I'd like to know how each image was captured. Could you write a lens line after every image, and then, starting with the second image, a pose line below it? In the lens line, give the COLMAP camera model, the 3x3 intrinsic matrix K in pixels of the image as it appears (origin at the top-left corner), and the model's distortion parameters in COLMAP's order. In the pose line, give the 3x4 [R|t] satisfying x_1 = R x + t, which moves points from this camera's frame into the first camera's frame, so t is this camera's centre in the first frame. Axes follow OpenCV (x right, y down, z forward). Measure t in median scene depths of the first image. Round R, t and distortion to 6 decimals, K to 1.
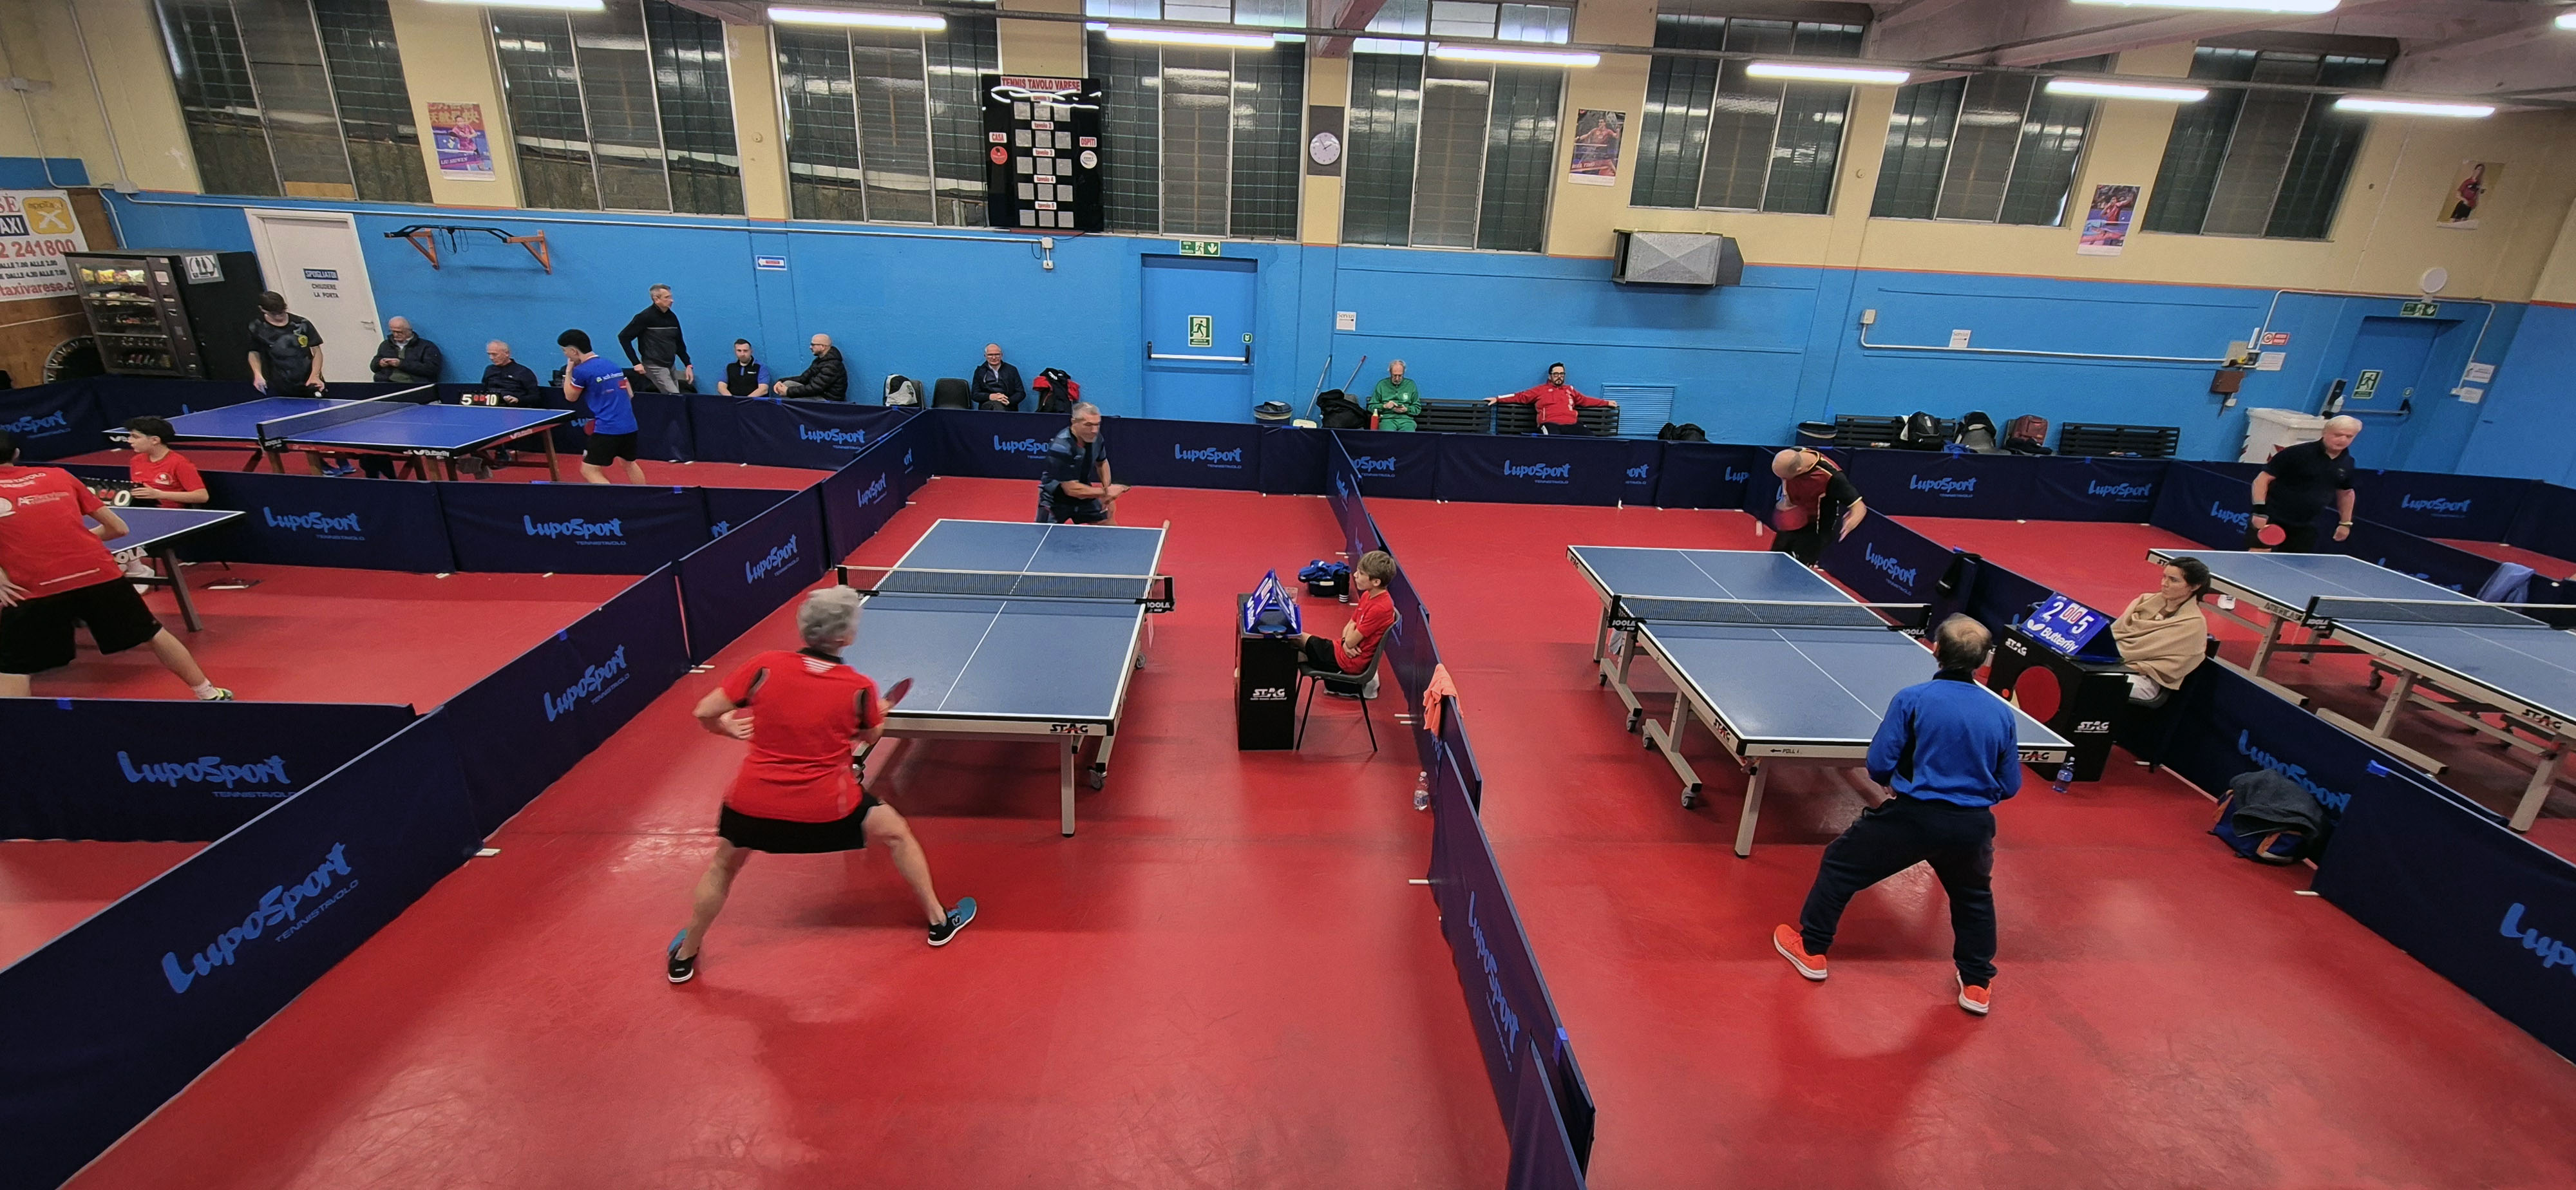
lens RADIAL K [[1056.1, 0, 1298.8], [0, 1056.1, 589.9], [0, 0, 1]] dist [0.000728, 0.000649]
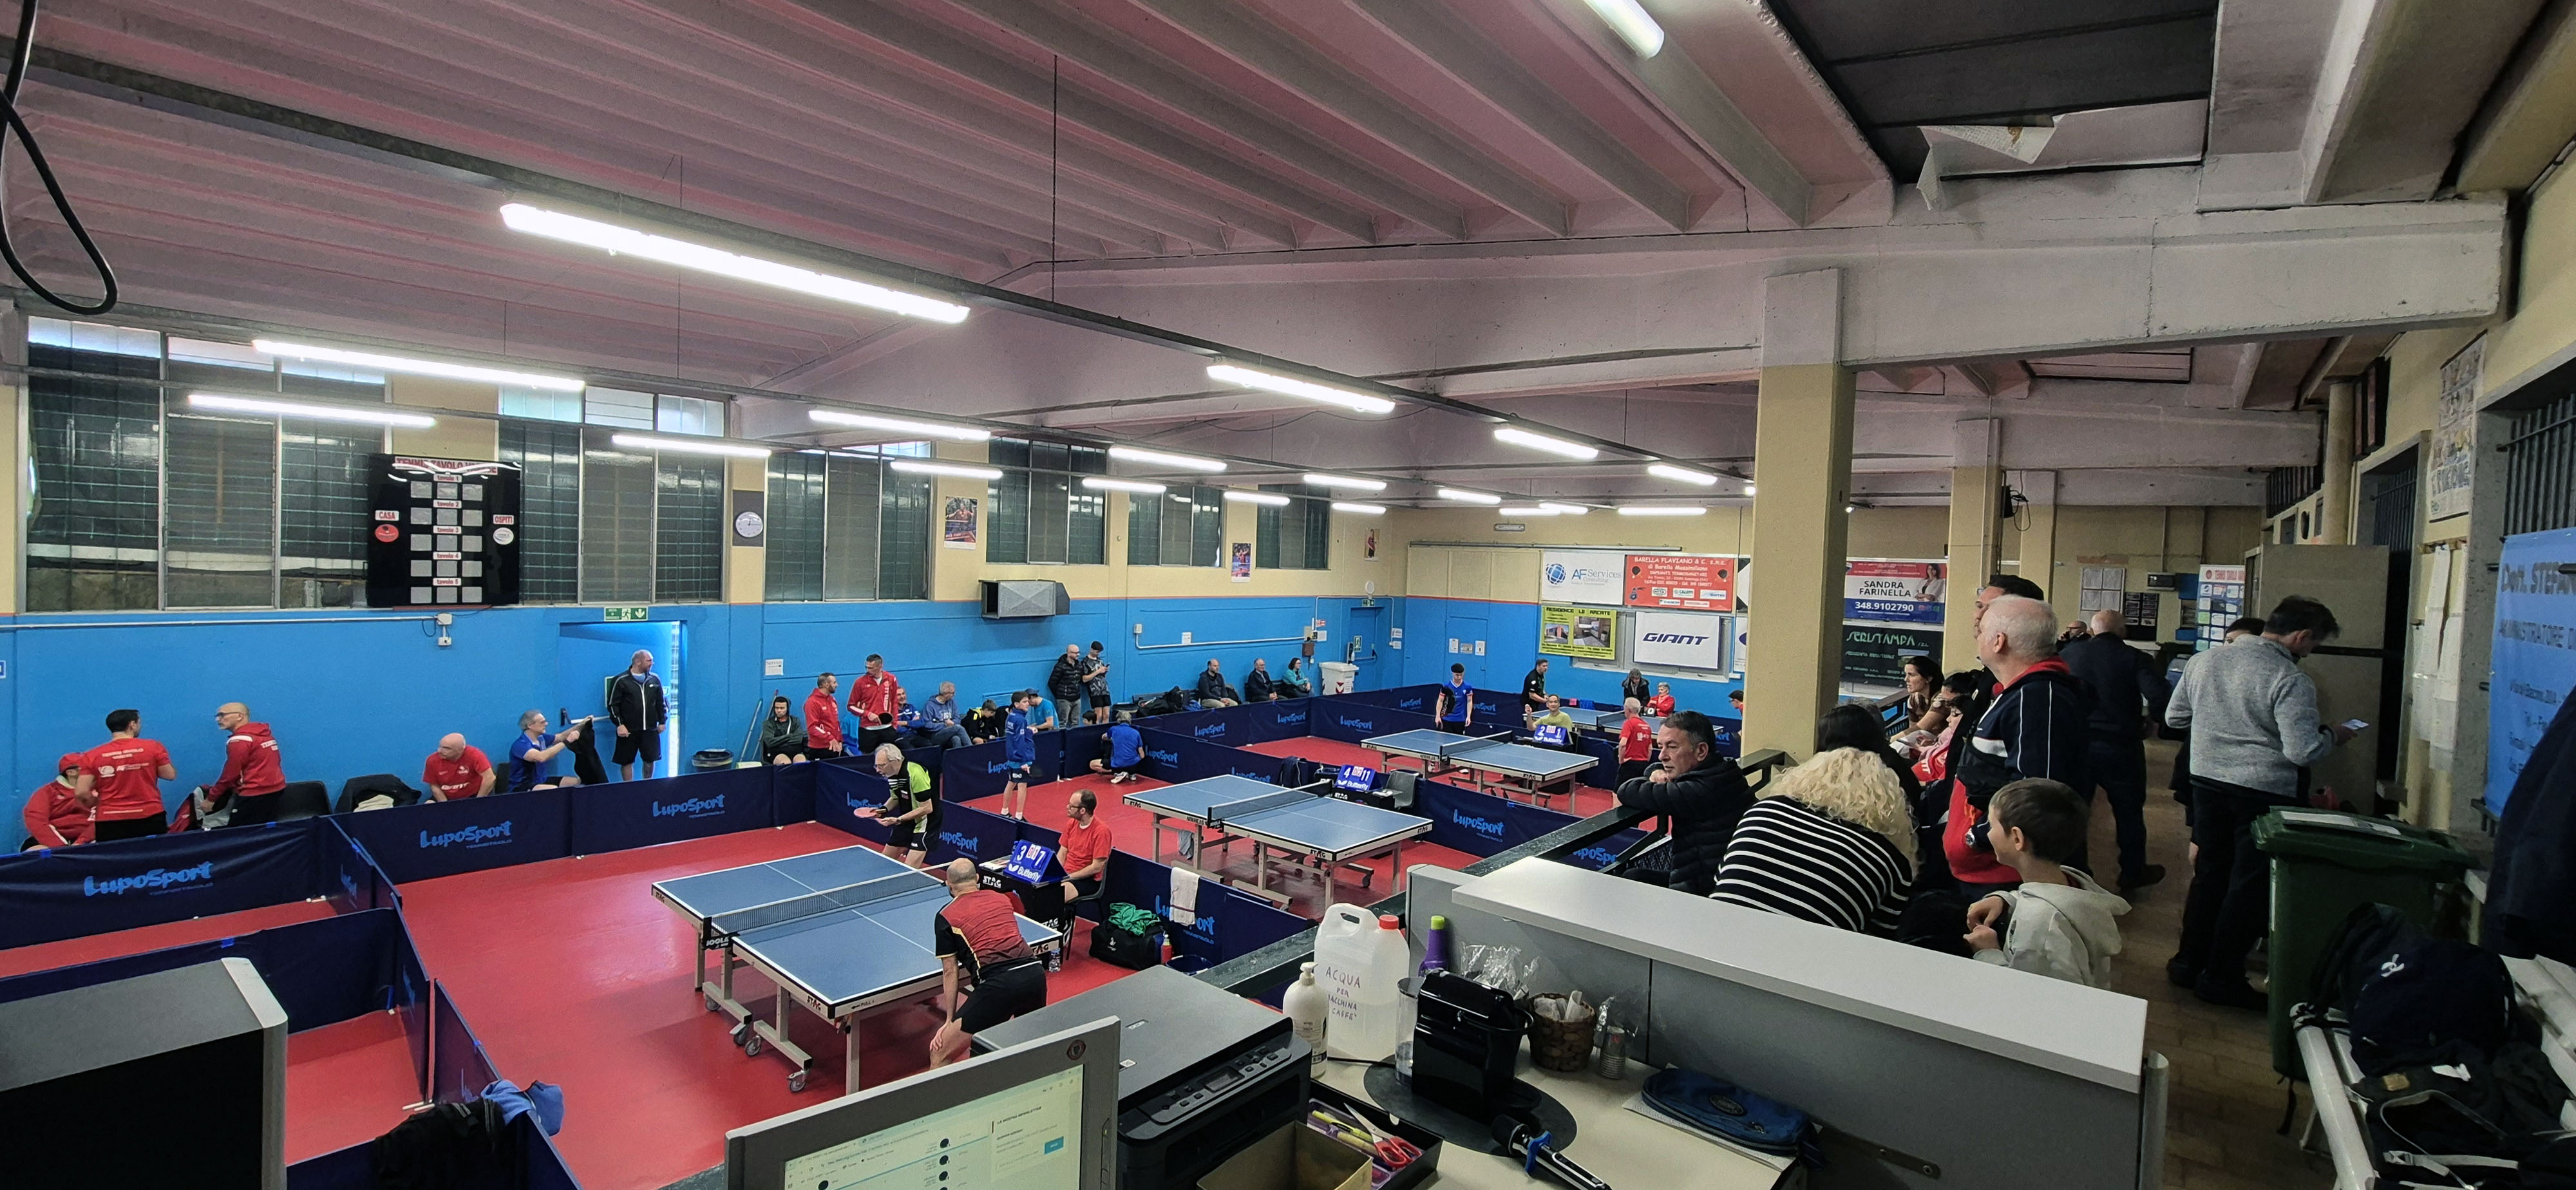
lens RADIAL K [[1056.1, 0, 1297.0], [0, 1056.1, 586.0], [0, 0, 1]] dist [0.000728, 0.000649]
pose [[0.676671, -0.045084, 0.734904, -0.417314], [0.254267, 0.951026, -0.175776, 0.000295], [-0.690988, 0.305804, 0.654995, -0.145663]]
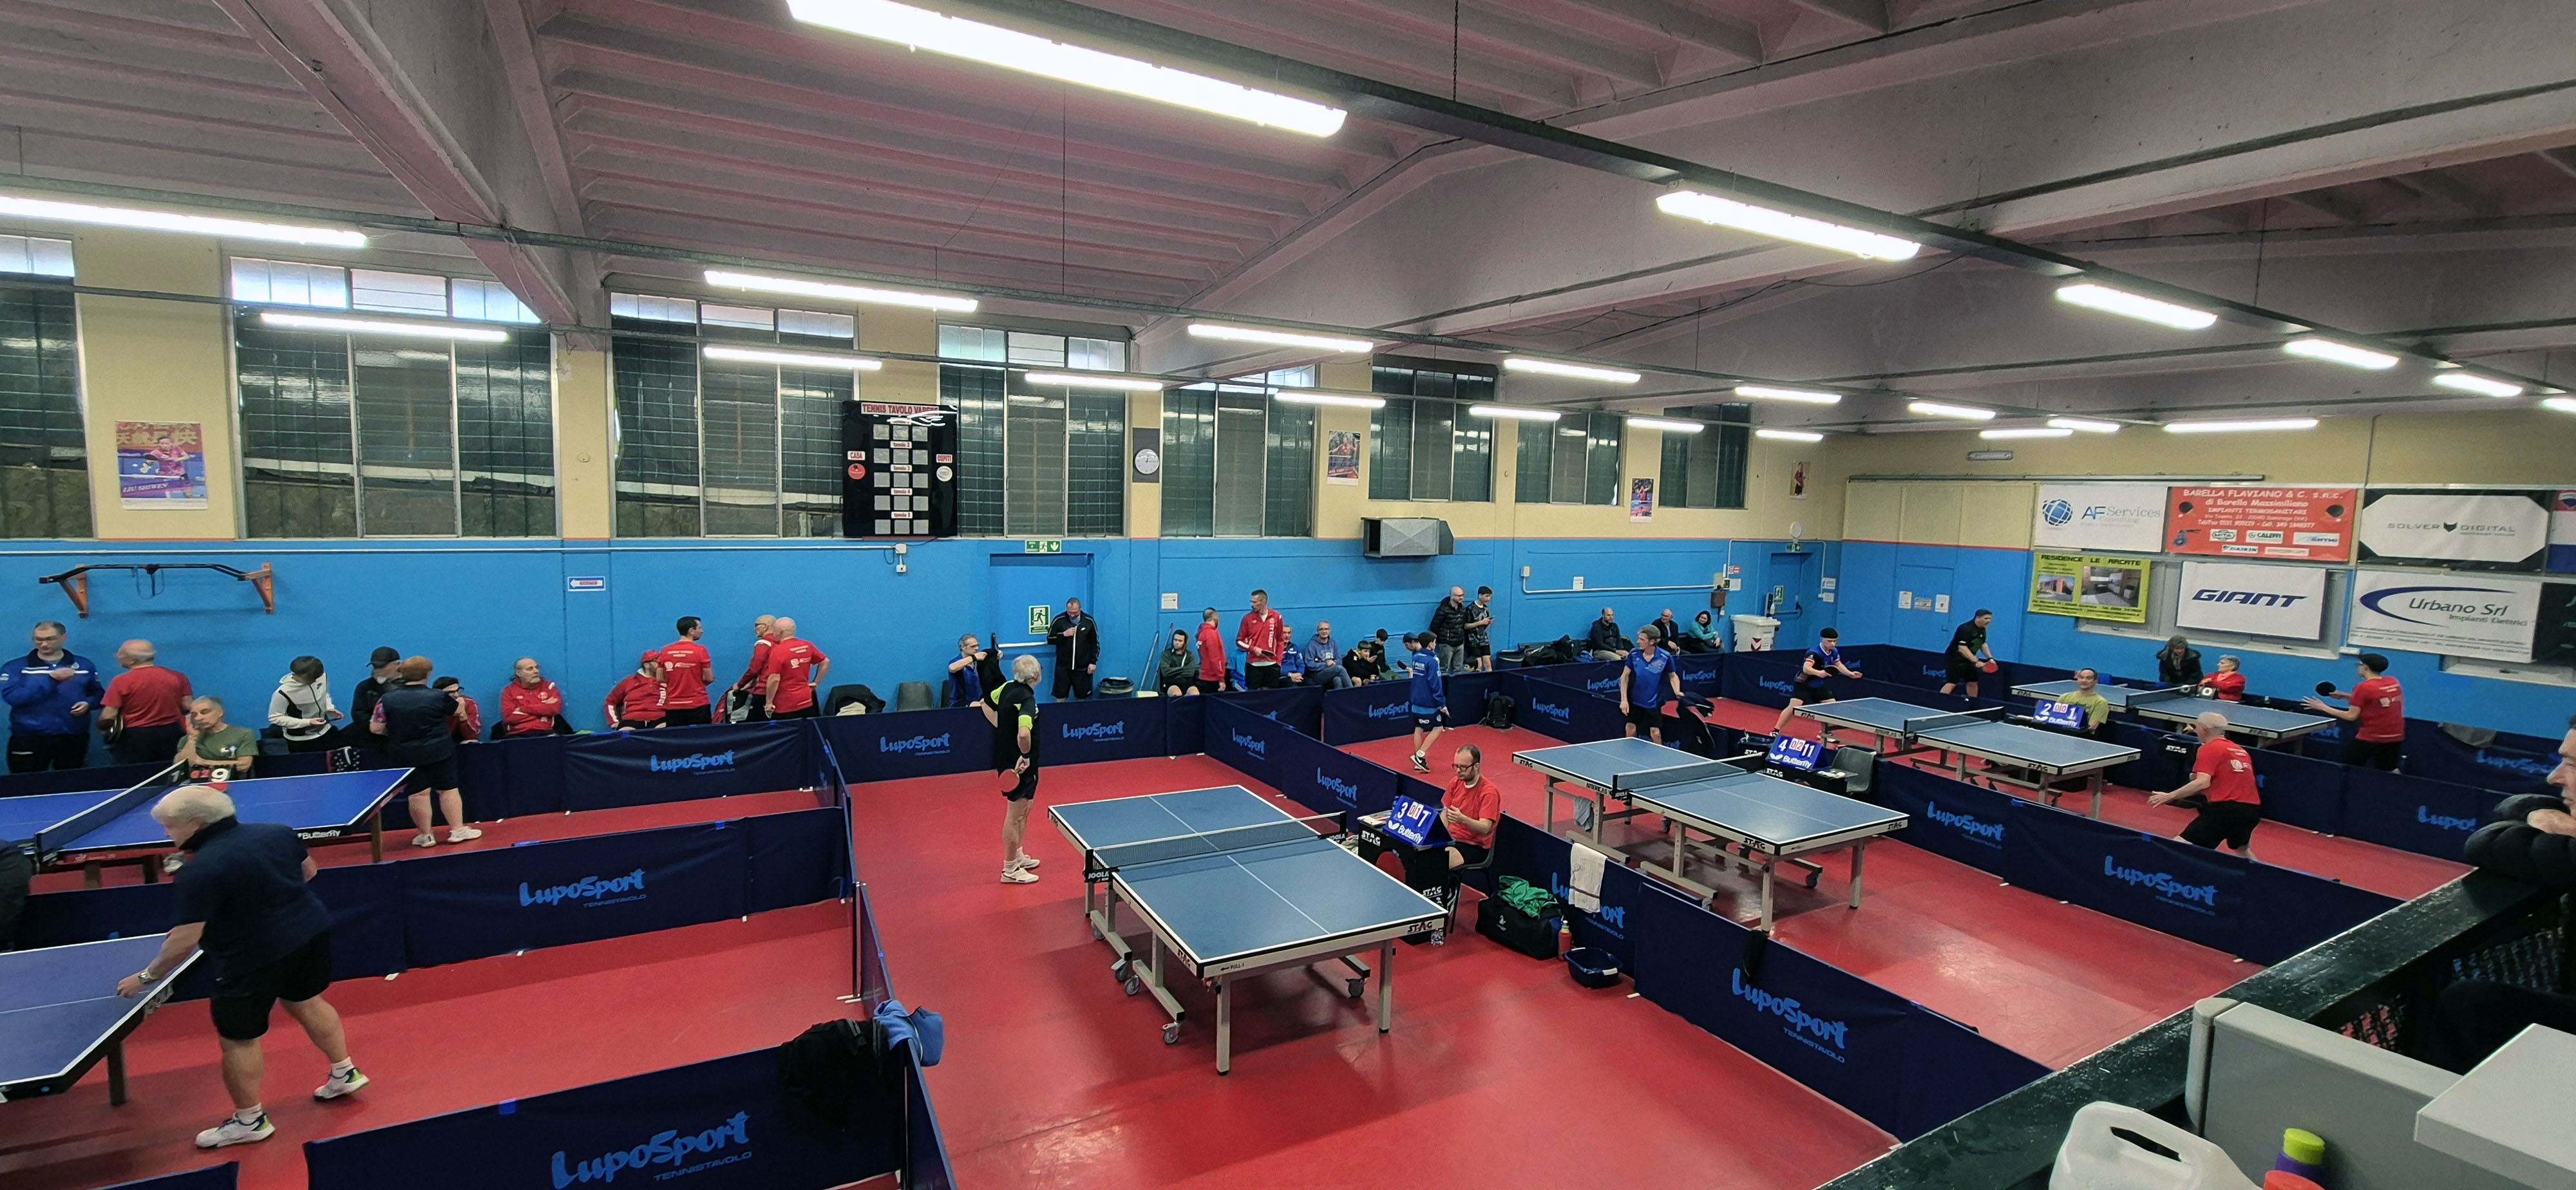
lens RADIAL K [[1056.1, 0, 1293.2], [0, 1056.1, 588.0], [0, 0, 1]] dist [0.000728, 0.000649]
pose [[0.891407, -0.063986, 0.448663, -0.365831], [0.171984, 0.963690, -0.204263, -0.011466], [-0.419302, 0.259244, 0.870045, -0.060474]]
